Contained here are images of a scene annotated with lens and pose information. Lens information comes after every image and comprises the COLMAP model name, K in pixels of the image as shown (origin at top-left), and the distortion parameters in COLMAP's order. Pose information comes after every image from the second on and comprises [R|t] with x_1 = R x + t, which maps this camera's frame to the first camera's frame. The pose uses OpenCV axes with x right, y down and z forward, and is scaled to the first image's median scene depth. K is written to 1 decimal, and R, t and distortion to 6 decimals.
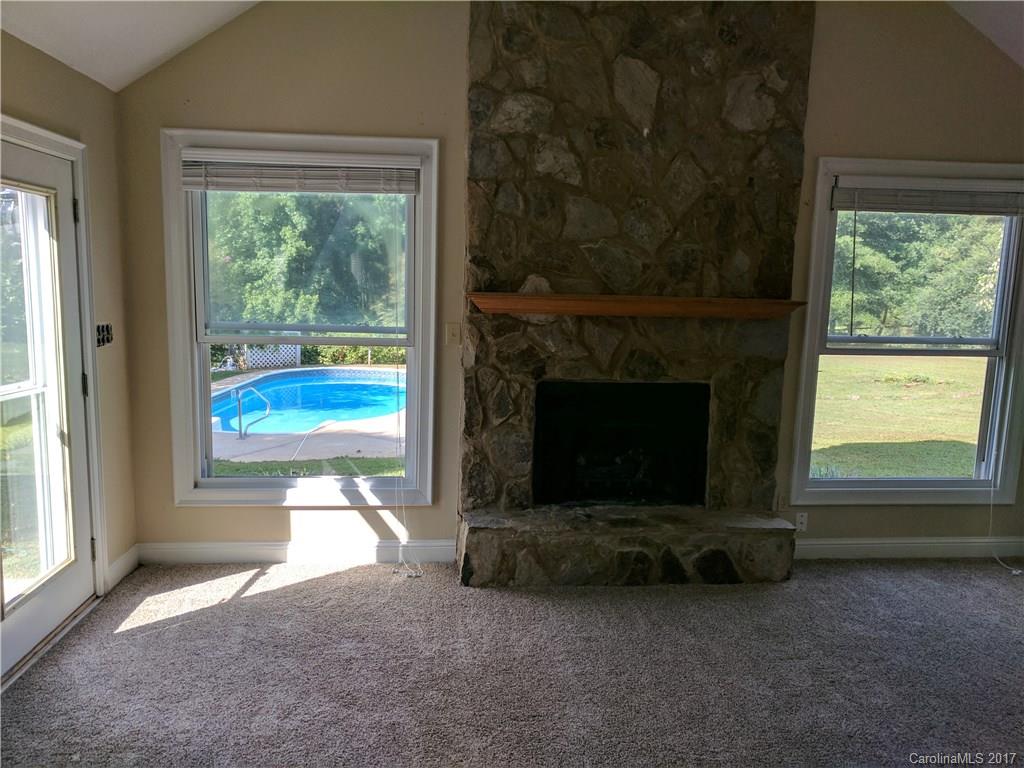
lens RADIAL K [[778.0, 0, 510.9], [0, 778.0, 384.6], [0, 0, 1]] dist [0.014024, -0.013374]
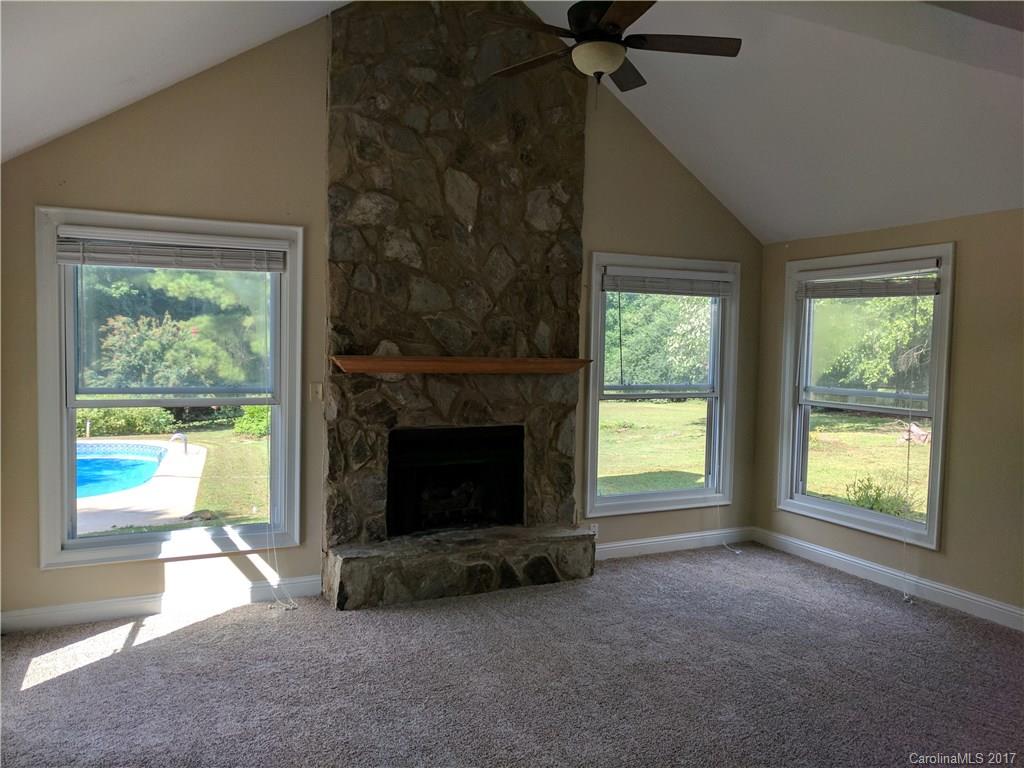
lens RADIAL K [[778.0, 0, 511.7], [0, 778.0, 385.9], [0, 0, 1]] dist [0.014024, -0.013374]
pose [[0.936928, -0.027433, 0.348445, -0.208161], [0.054538, 0.996179, -0.068219, 0.020574], [-0.345242, 0.082920, 0.934843, -0.181228]]
